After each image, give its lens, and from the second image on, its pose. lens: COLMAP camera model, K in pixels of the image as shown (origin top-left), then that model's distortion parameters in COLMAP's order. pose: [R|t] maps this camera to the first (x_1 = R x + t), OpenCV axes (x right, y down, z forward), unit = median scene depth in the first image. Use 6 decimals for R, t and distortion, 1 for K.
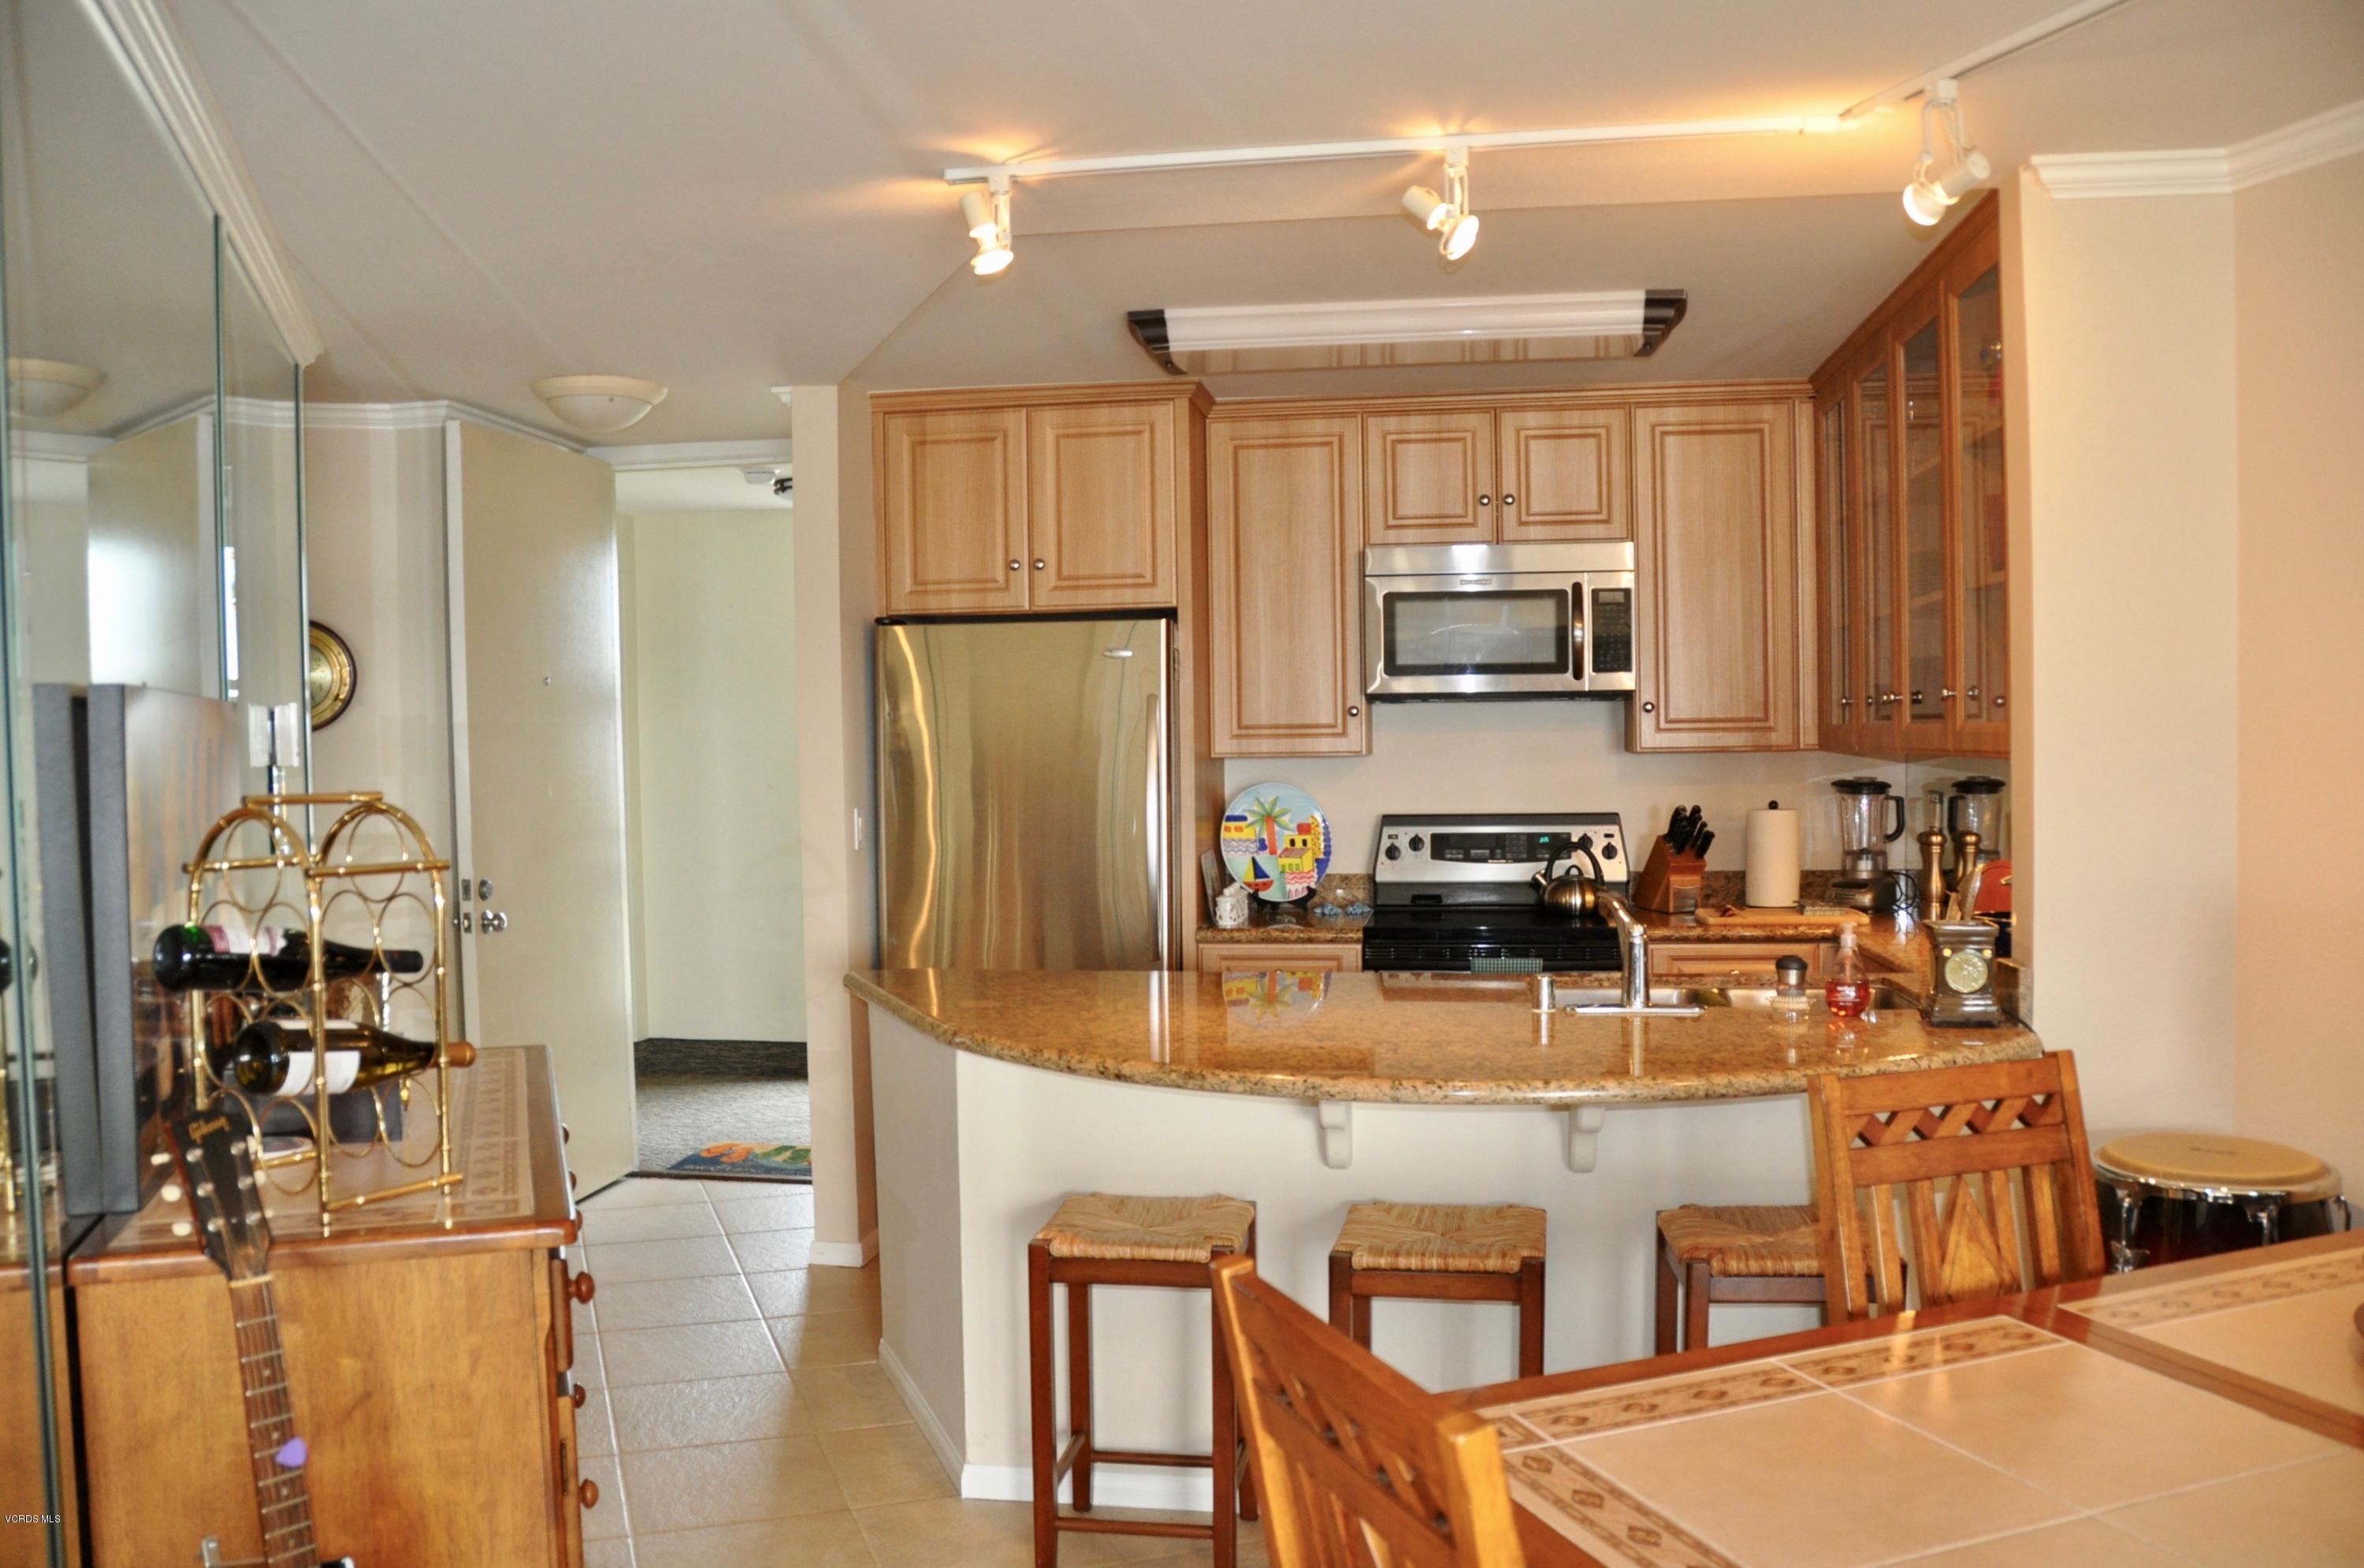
lens RADIAL K [[1829.9, 0, 1173.4], [0, 1829.9, 785.6], [0, 0, 1]] dist [-0.123167, 0.057923]
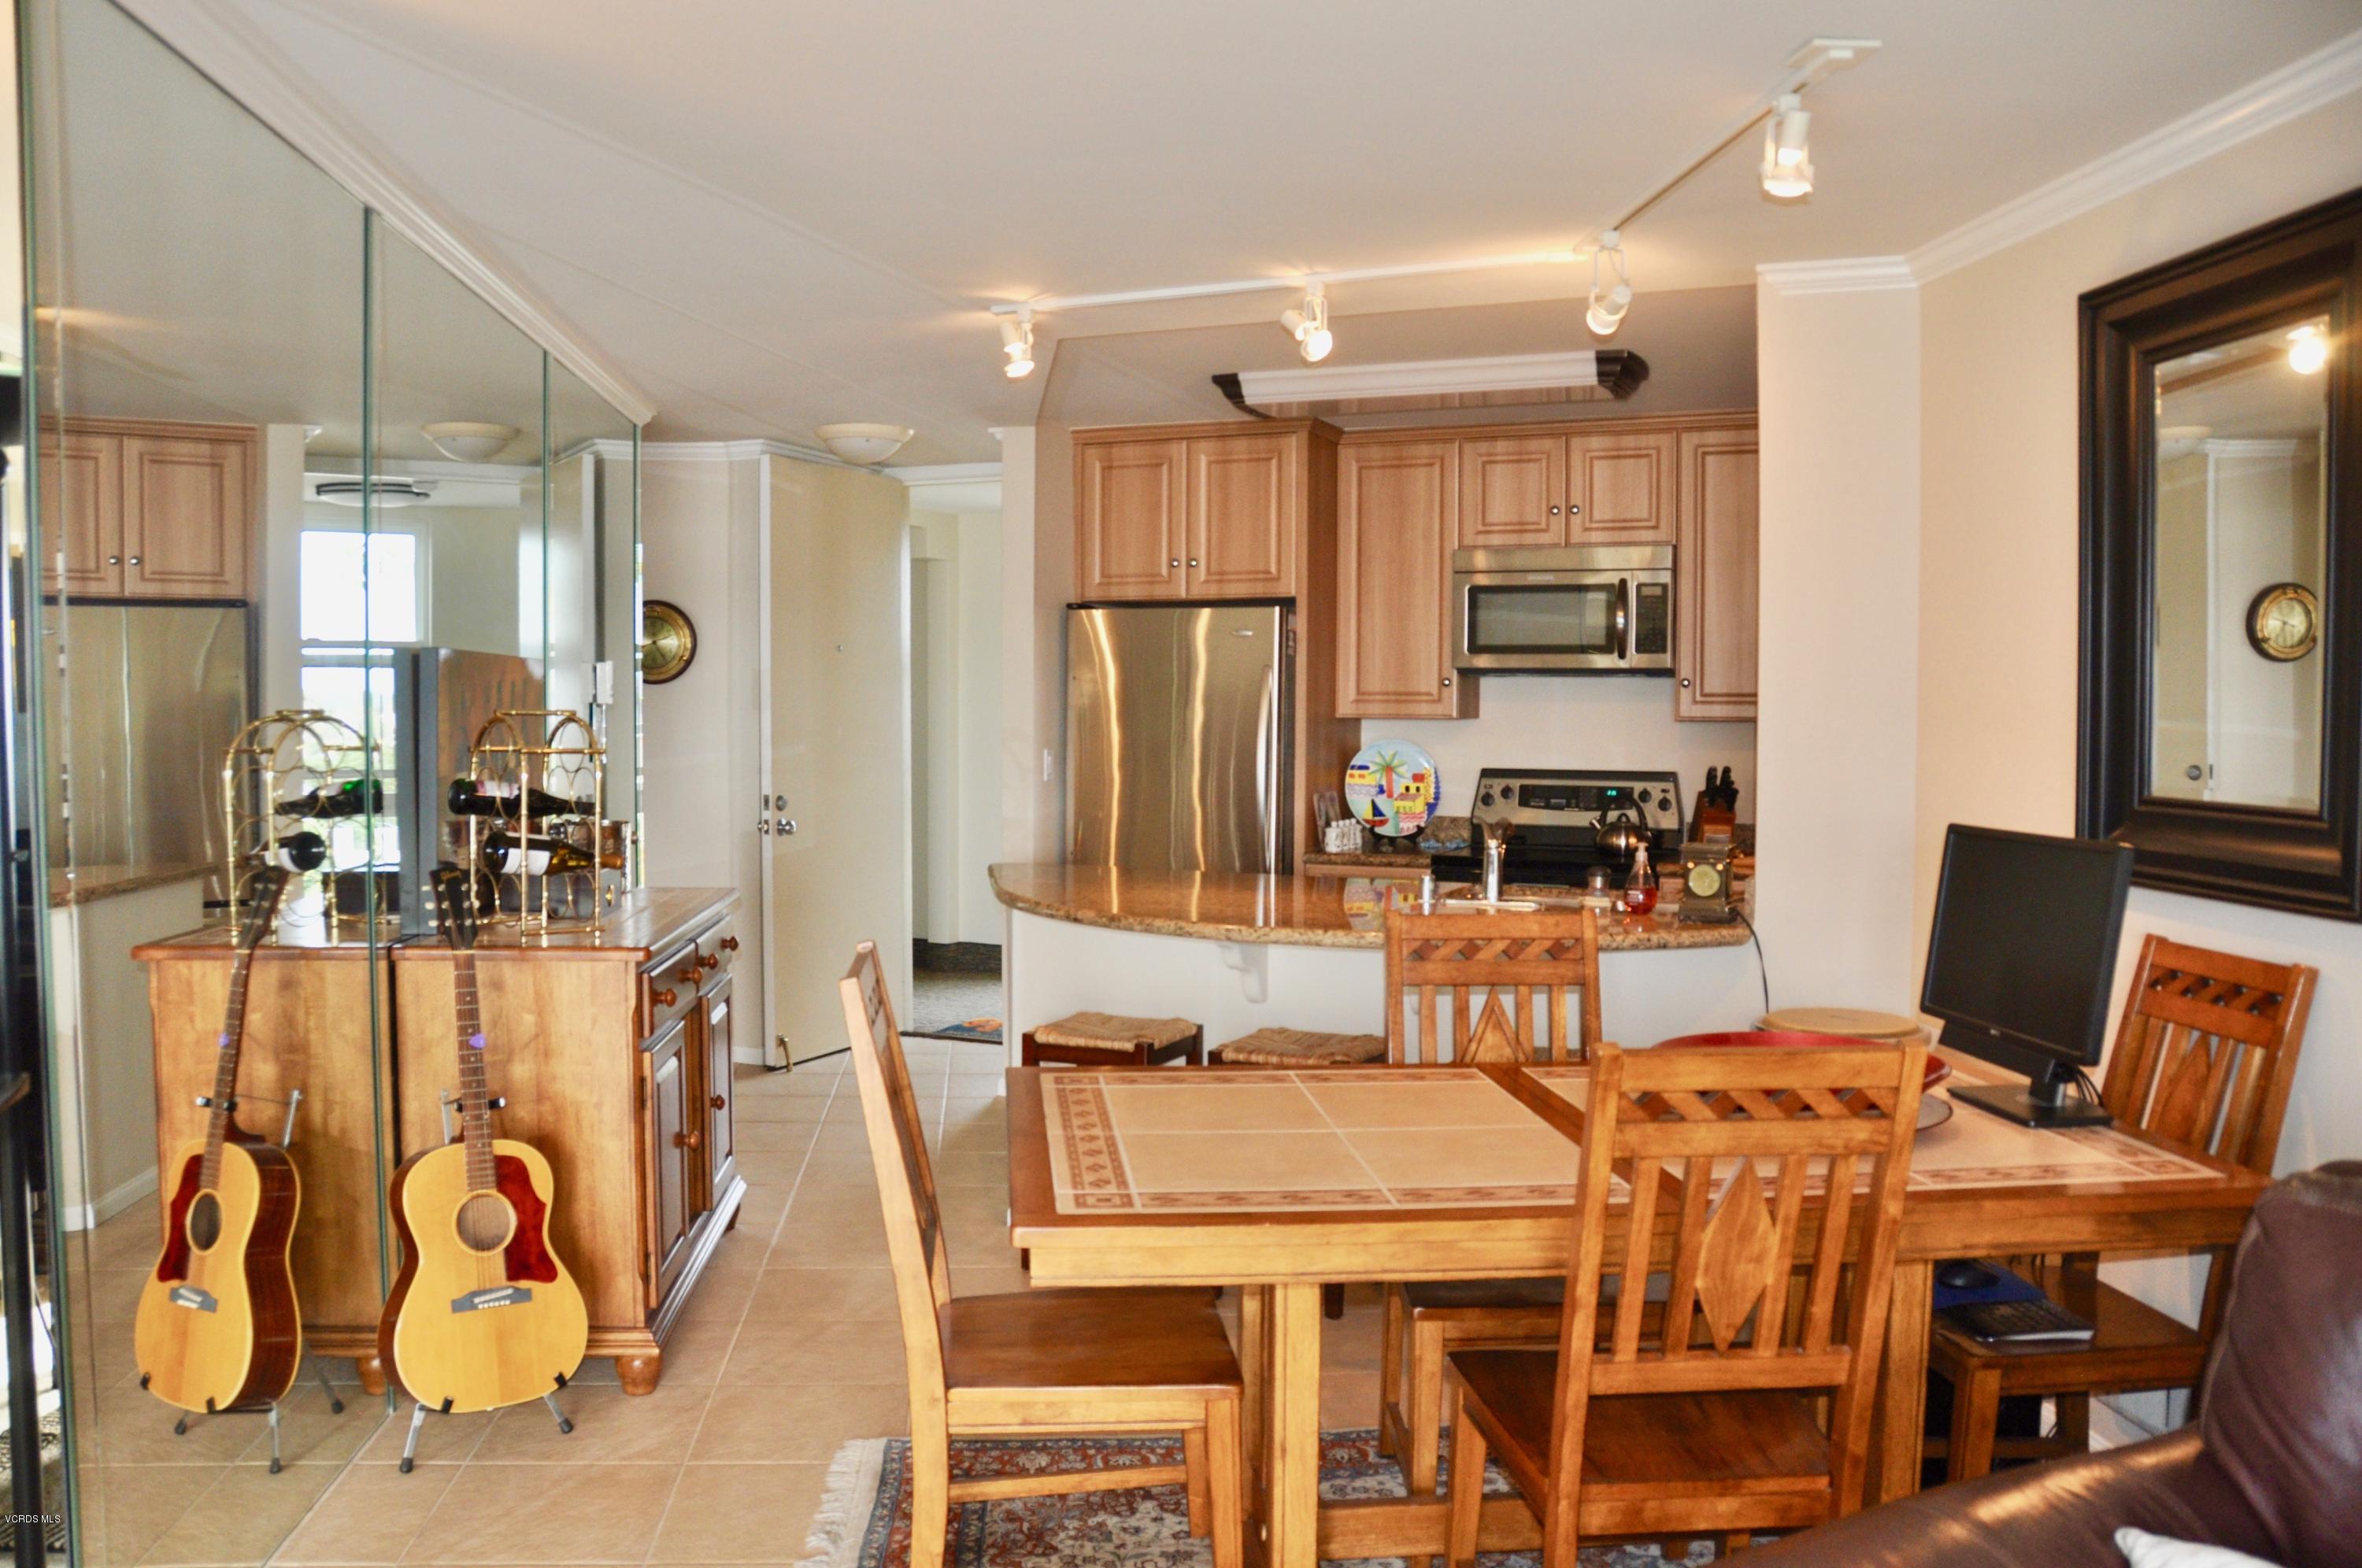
lens RADIAL K [[1828.2, 0, 1191.1], [0, 1828.2, 779.0], [0, 0, 1]] dist [-0.123167, 0.057923]
pose [[0.969285, 0.029826, -0.244124, 0.241534], [-0.027262, 0.999532, 0.013876, 0.012420], [0.244424, -0.006794, 0.969645, -0.239063]]
